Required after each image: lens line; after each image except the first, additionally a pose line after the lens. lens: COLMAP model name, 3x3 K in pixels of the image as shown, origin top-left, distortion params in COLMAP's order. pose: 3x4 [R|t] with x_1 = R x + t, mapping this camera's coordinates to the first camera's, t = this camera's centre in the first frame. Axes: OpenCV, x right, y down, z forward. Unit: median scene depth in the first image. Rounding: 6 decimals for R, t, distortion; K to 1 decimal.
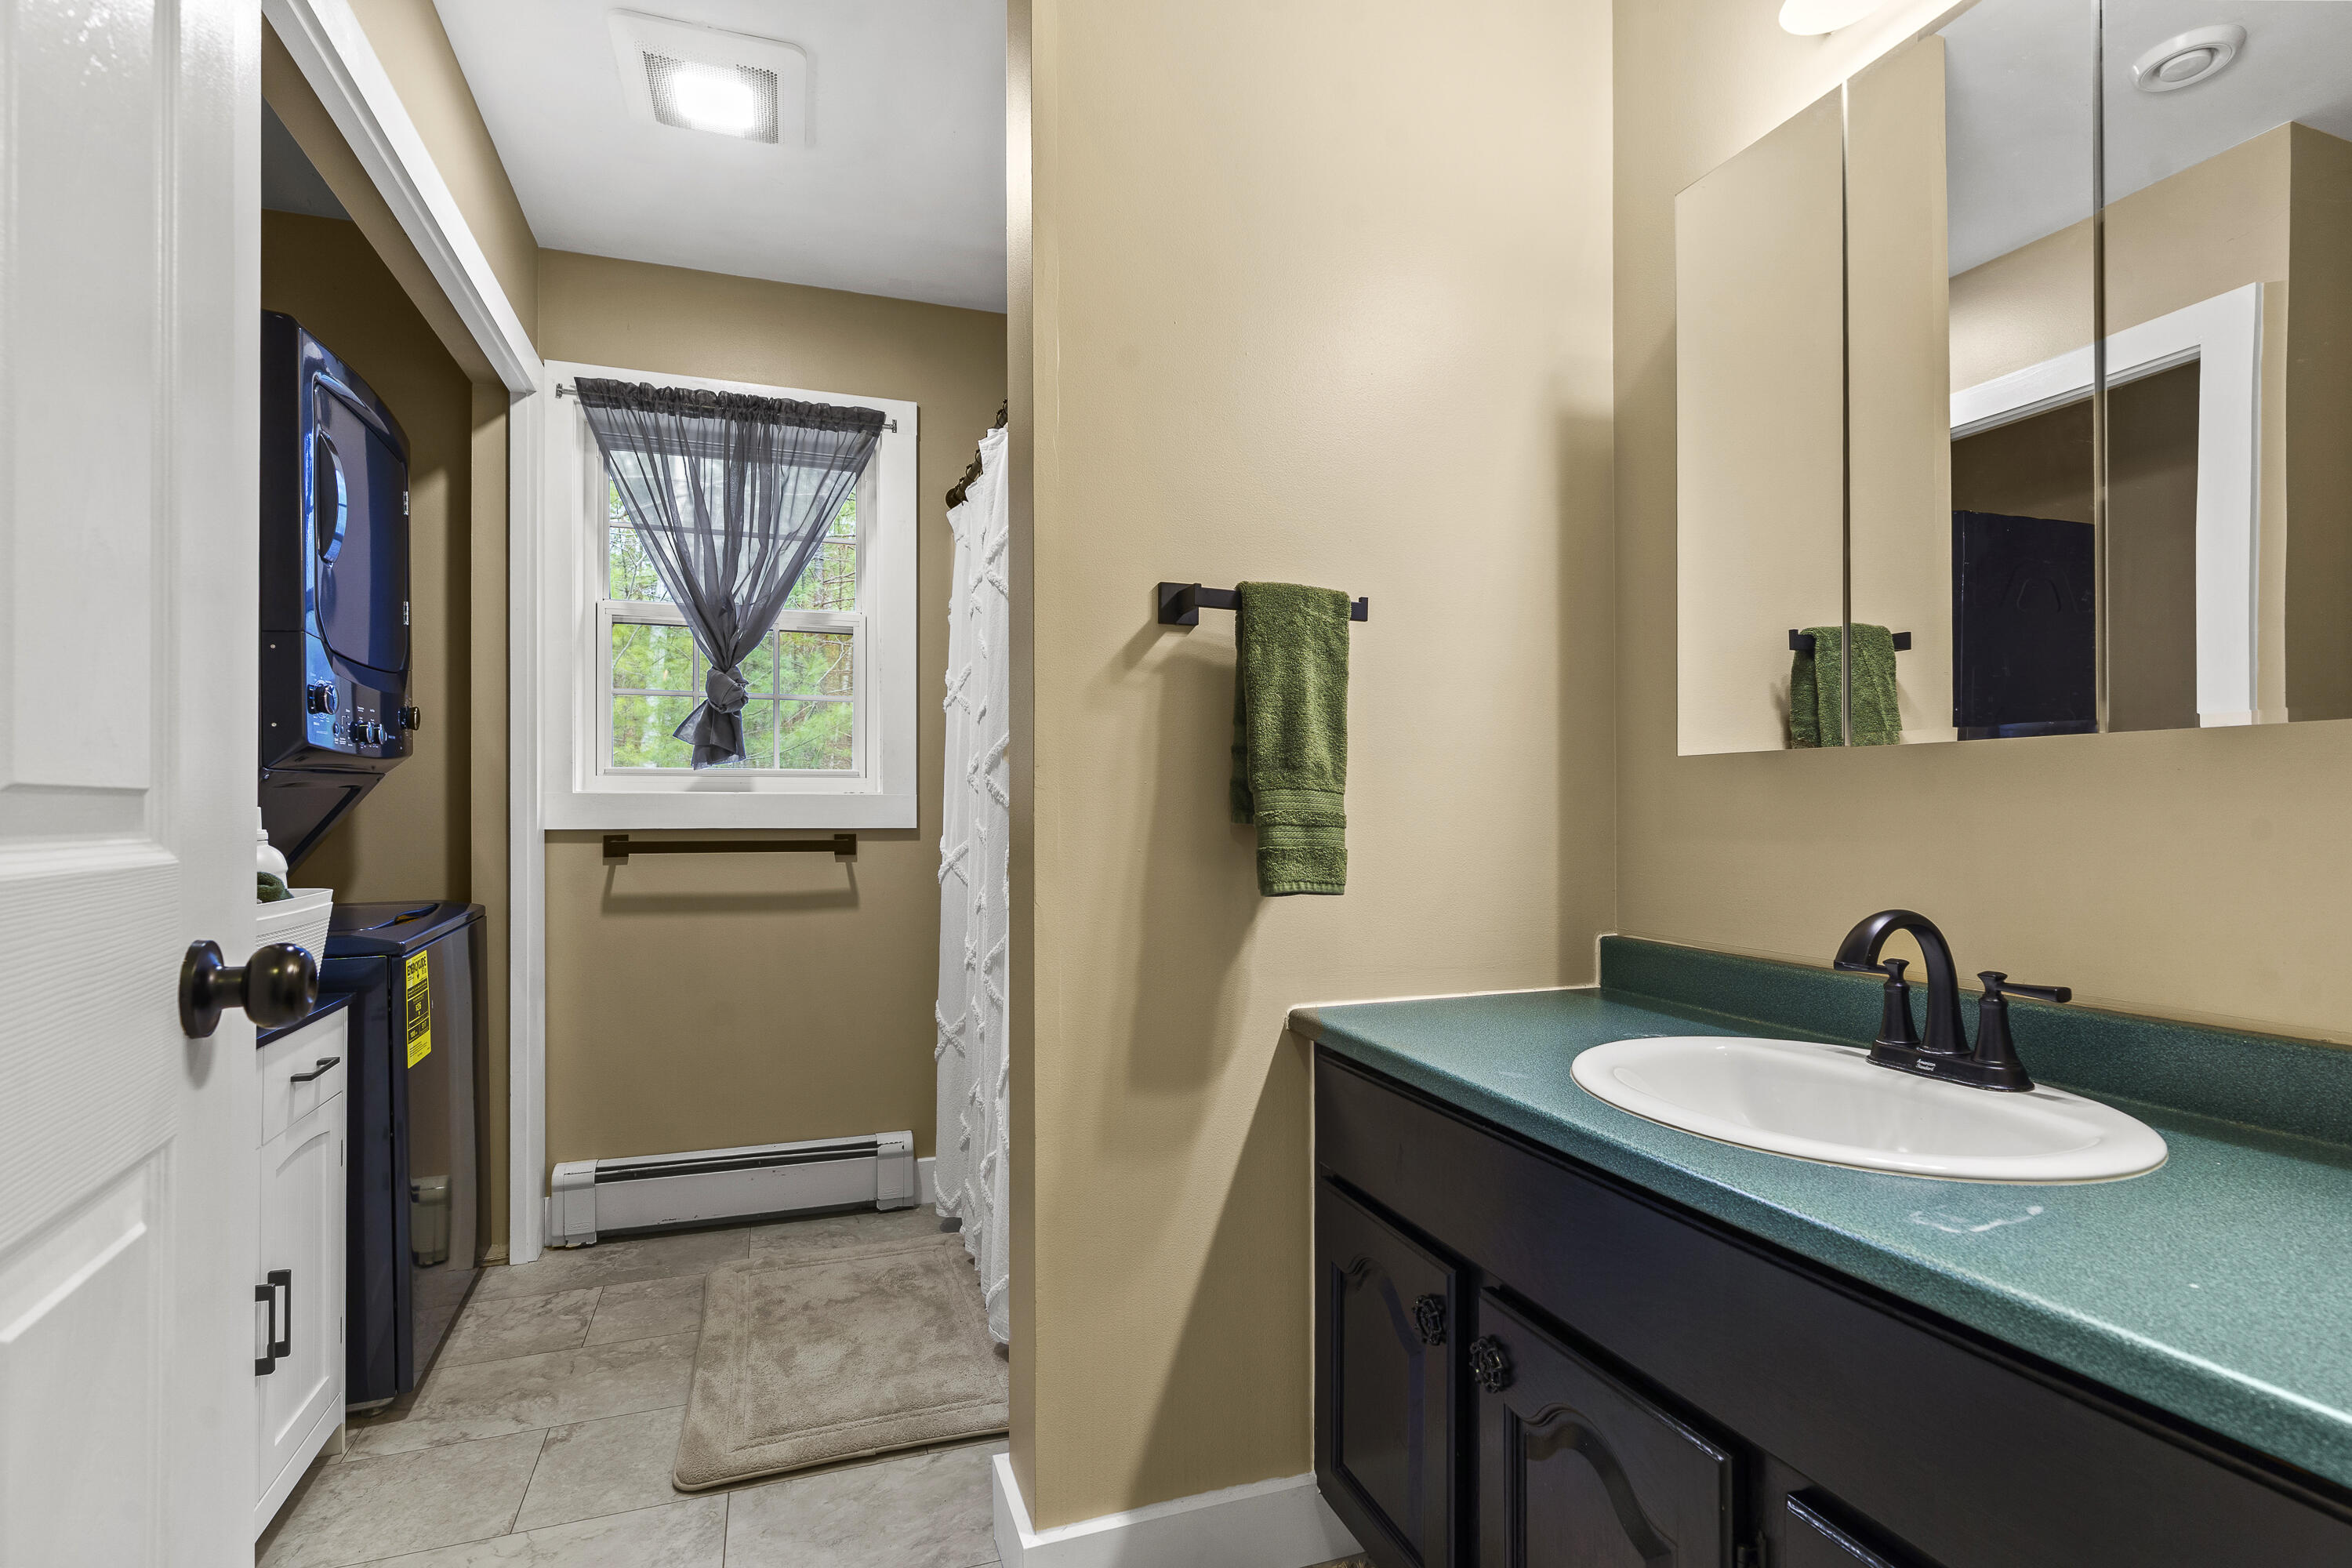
lens RADIAL K [[1084.3, 0, 1175.8], [0, 1084.3, 805.3], [0, 0, 1]] dist [-0.005877, 0.000081]
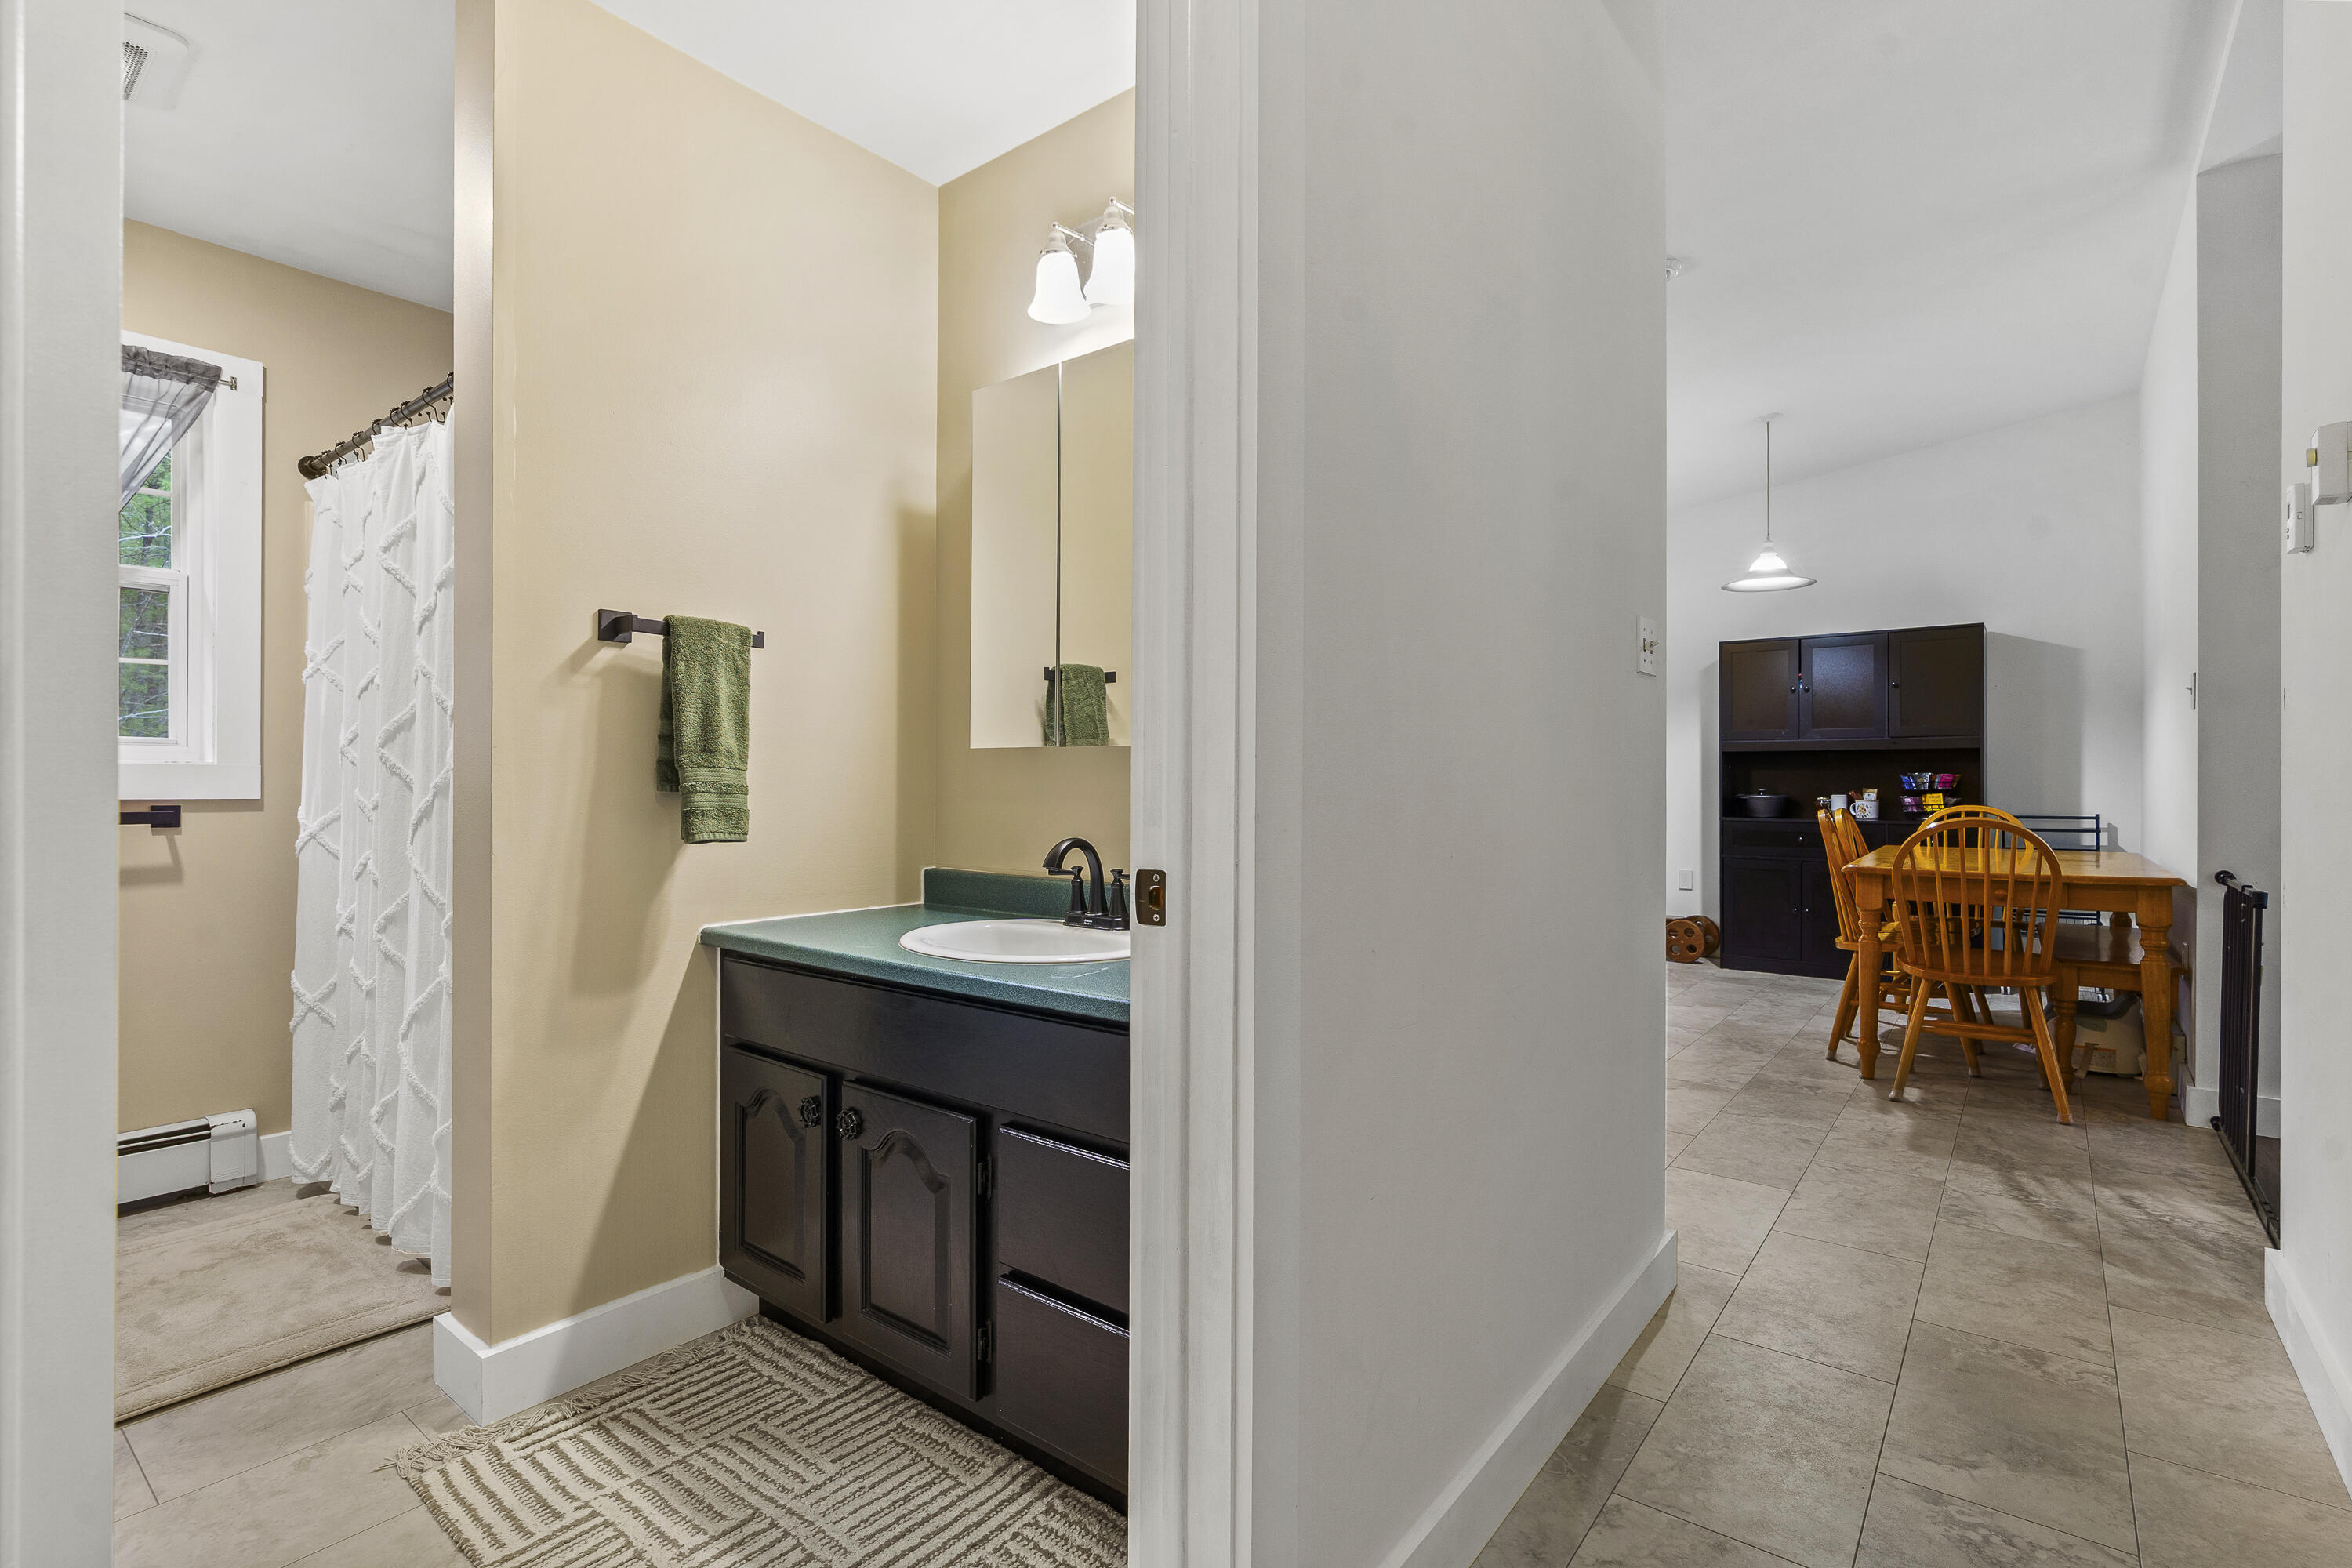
lens RADIAL K [[1072.1, 0, 1176.6], [0, 1072.1, 780.6], [0, 0, 1]] dist [-0.004506, 0.002080]
pose [[0.835131, 0.005101, 0.550027, -0.123893], [-0.006110, 0.999981, 0.000003, -0.000896], [-0.550016, -0.003363, 0.835147, -0.407060]]
